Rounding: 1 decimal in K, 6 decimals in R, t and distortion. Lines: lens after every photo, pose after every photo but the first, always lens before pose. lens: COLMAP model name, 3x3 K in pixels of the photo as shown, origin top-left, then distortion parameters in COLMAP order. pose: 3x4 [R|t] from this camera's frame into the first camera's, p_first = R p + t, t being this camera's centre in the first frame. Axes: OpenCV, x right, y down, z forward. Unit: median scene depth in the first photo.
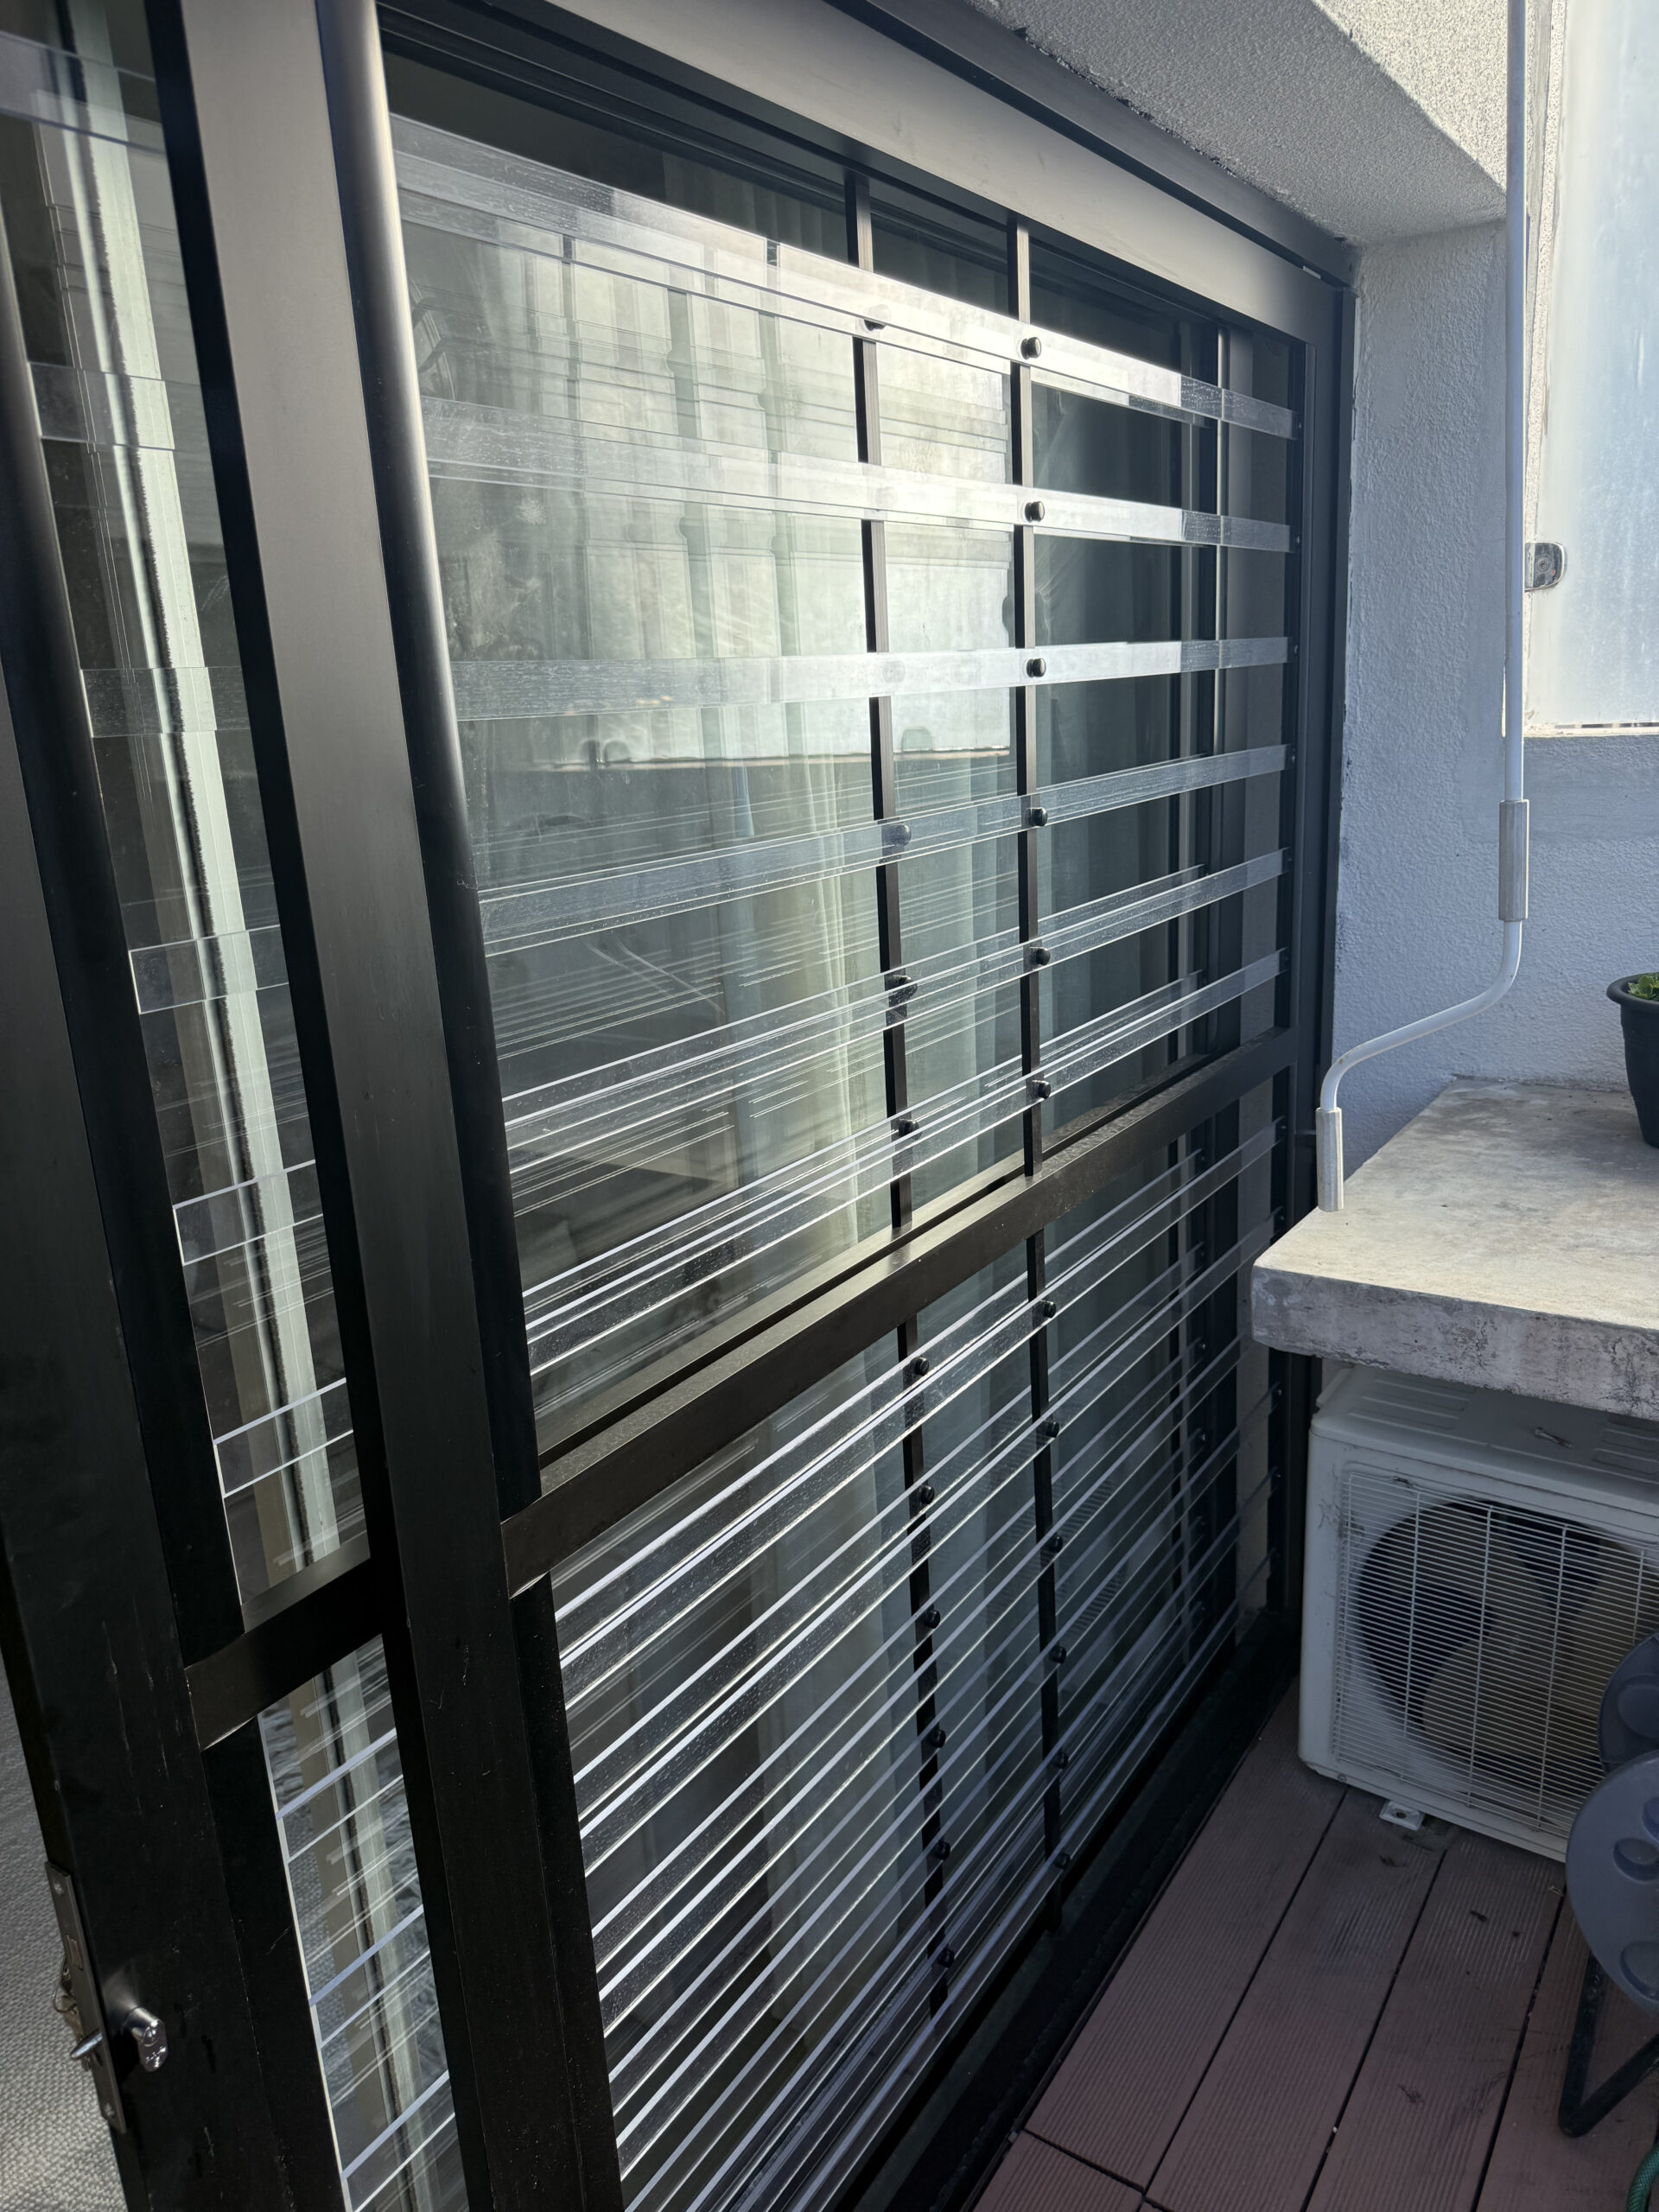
lens RADIAL K [[1574.2, 0, 825.7], [0, 1574.2, 1108.0], [0, 0, 1]] dist [-0.031523, -0.000503]
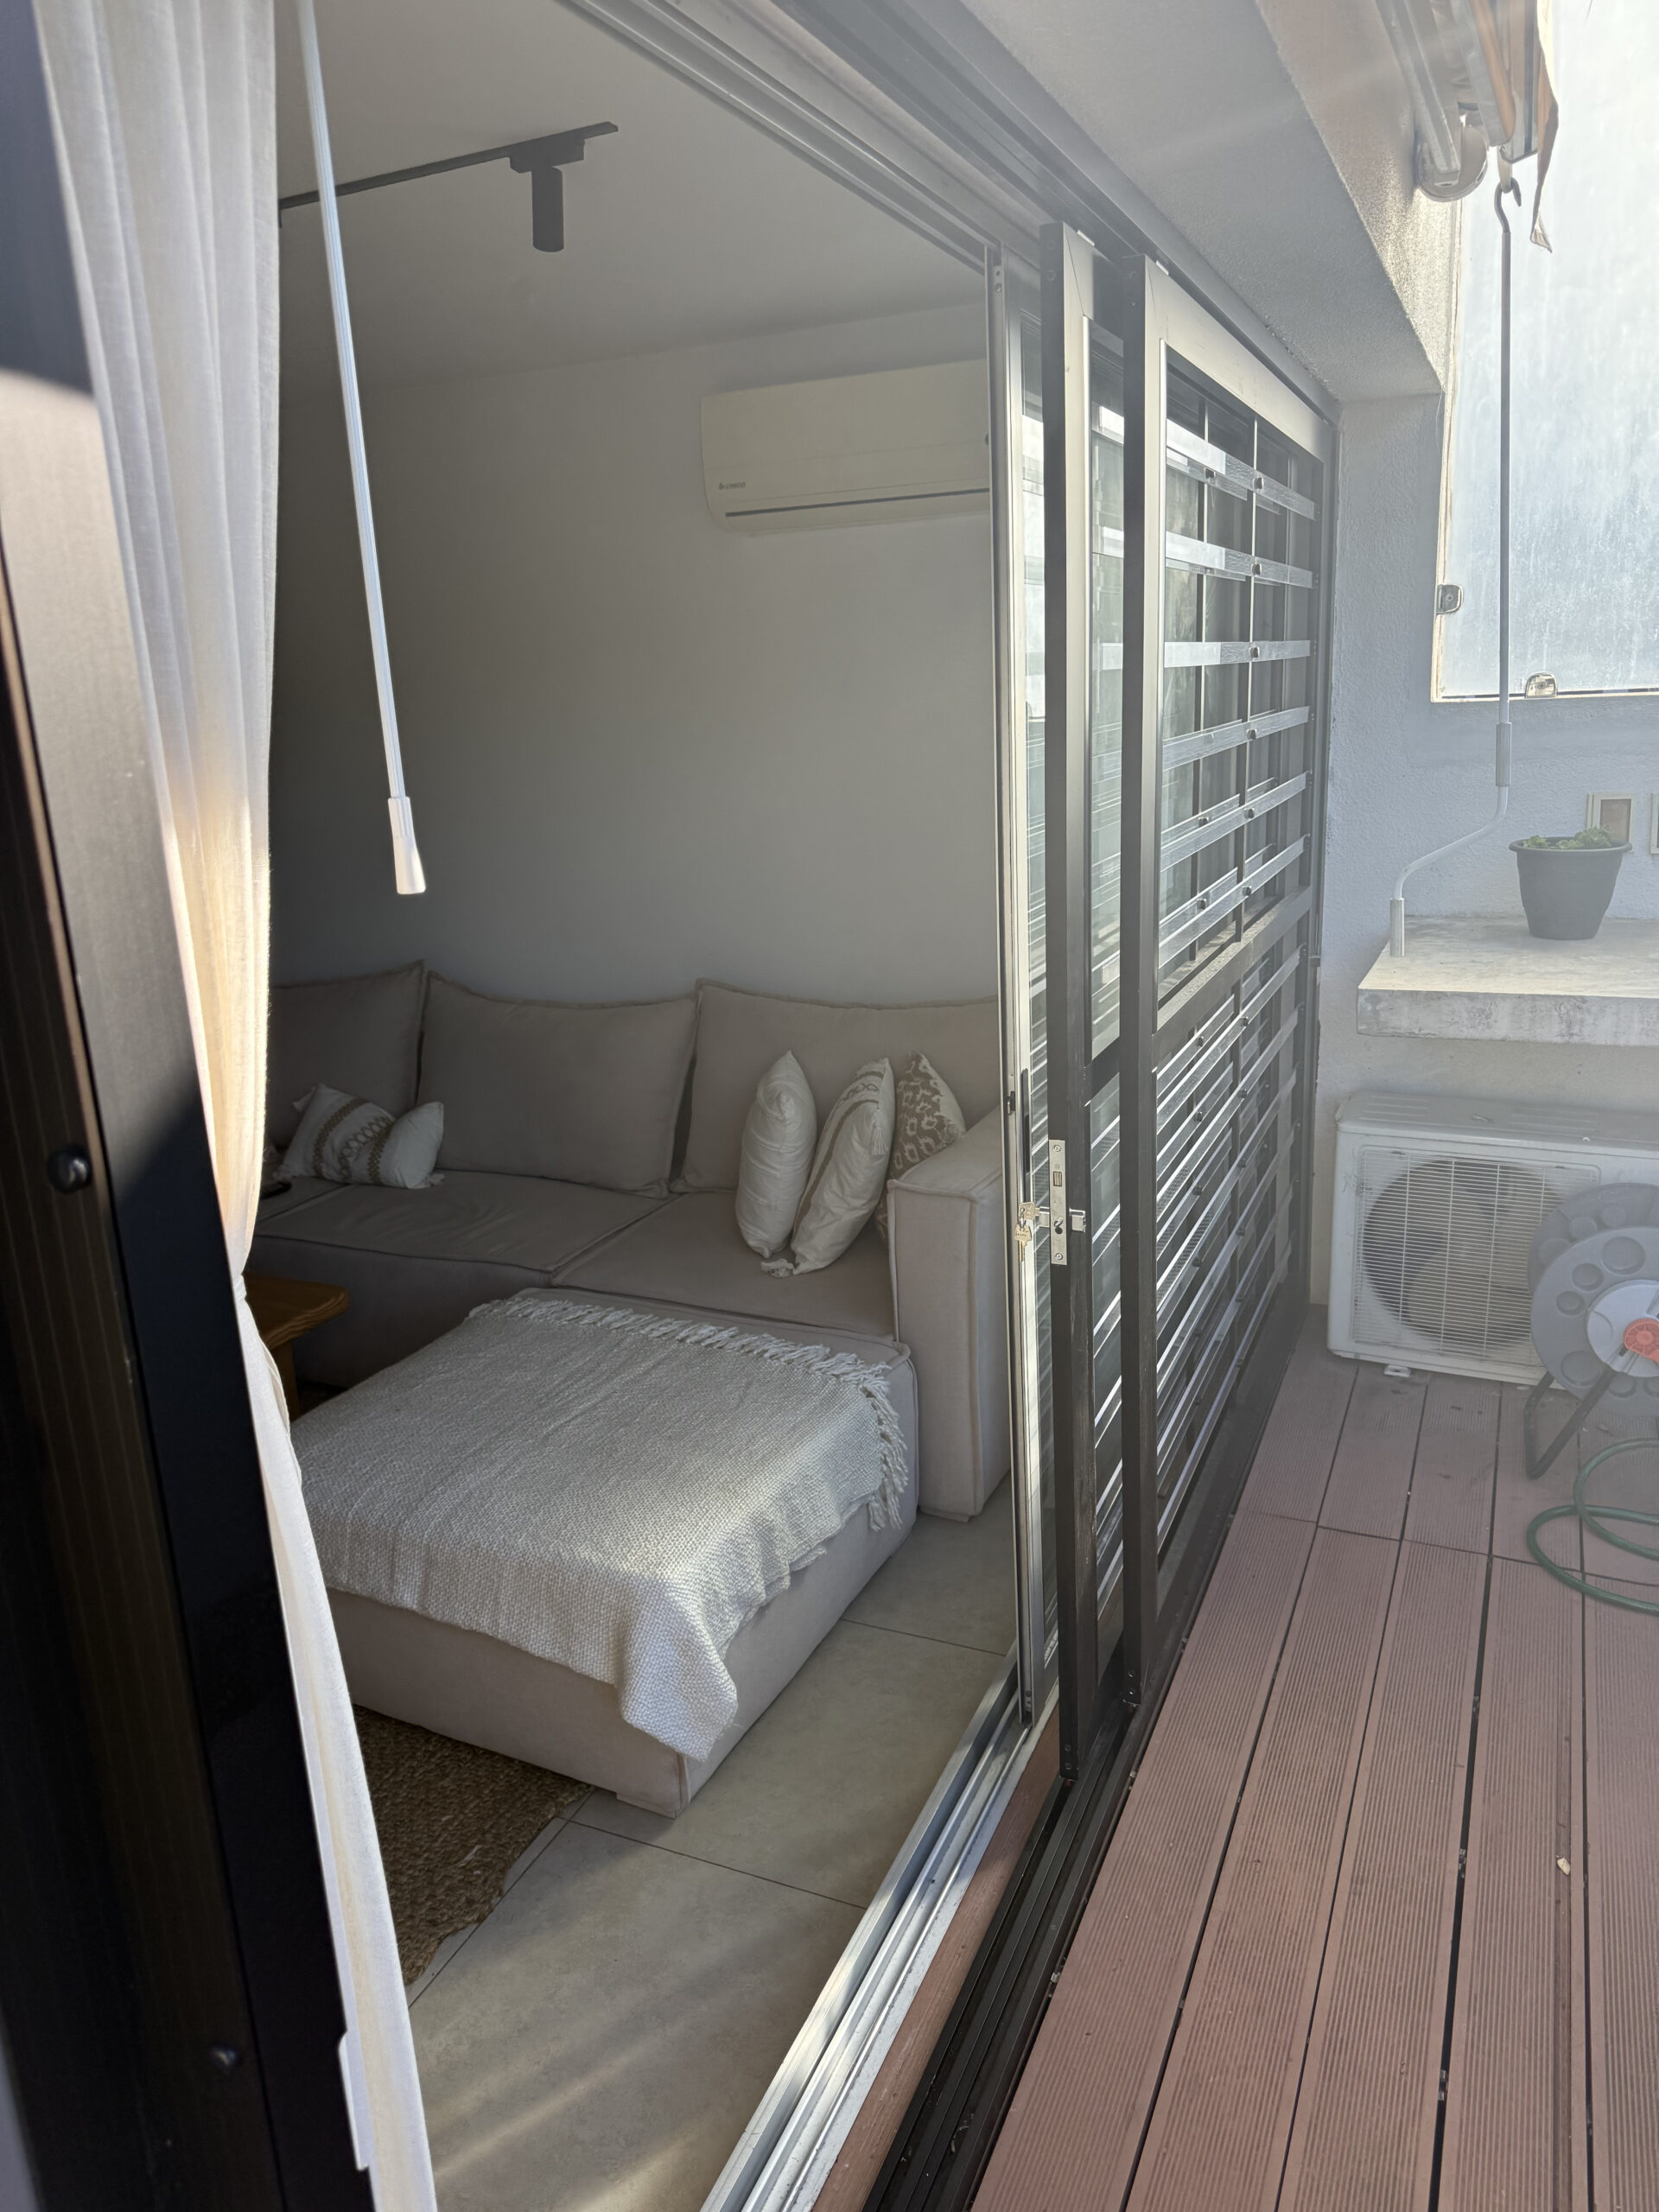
lens RADIAL K [[1574.2, 0, 816.3], [0, 1574.2, 1121.4], [0, 0, 1]] dist [-0.031523, -0.000503]
pose [[0.985562, -0.036282, 0.165382, -0.639792], [0.036226, 0.999338, 0.003354, 0.224049], [-0.165394, 0.002686, 0.986224, -0.664591]]
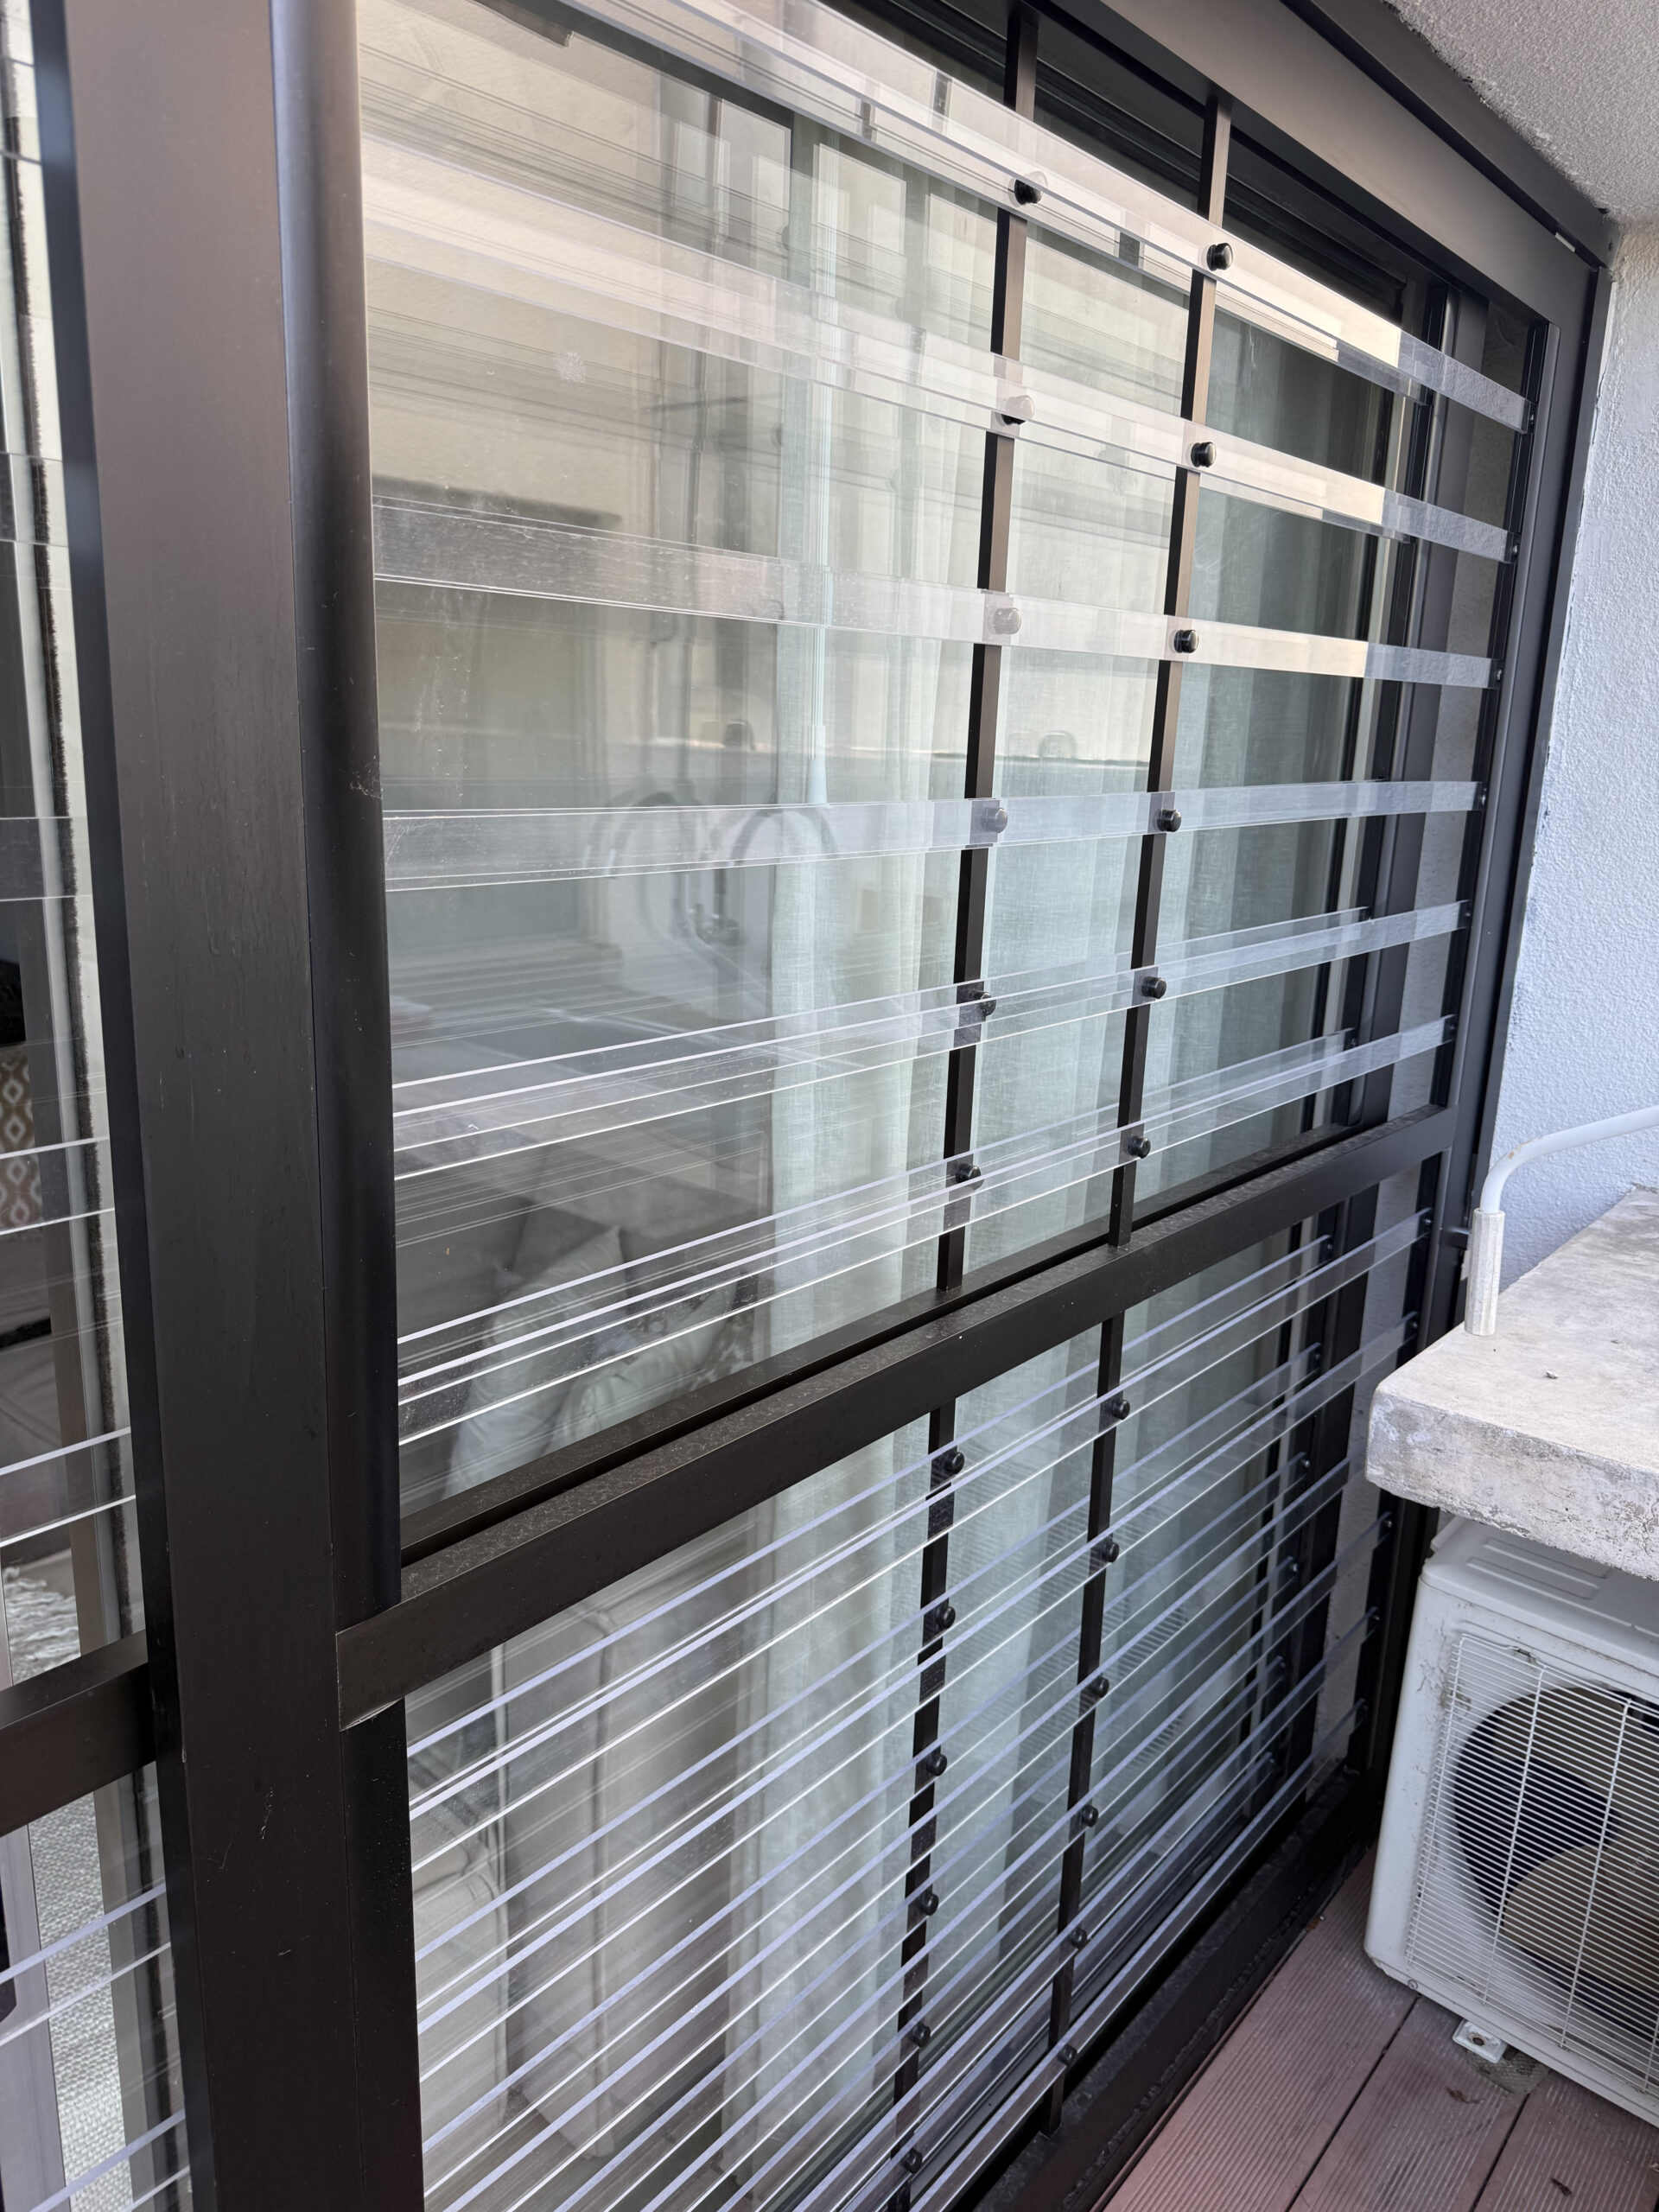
lens RADIAL K [[1574.2, 0, 859.9], [0, 1574.2, 1086.2], [0, 0, 1]] dist [-0.031523, -0.000503]
pose [[0.991342, 0.113384, -0.066214, 0.041619], [-0.115122, 0.993084, -0.023039, -0.007224], [0.063144, 0.030462, 0.997539, 0.158945]]
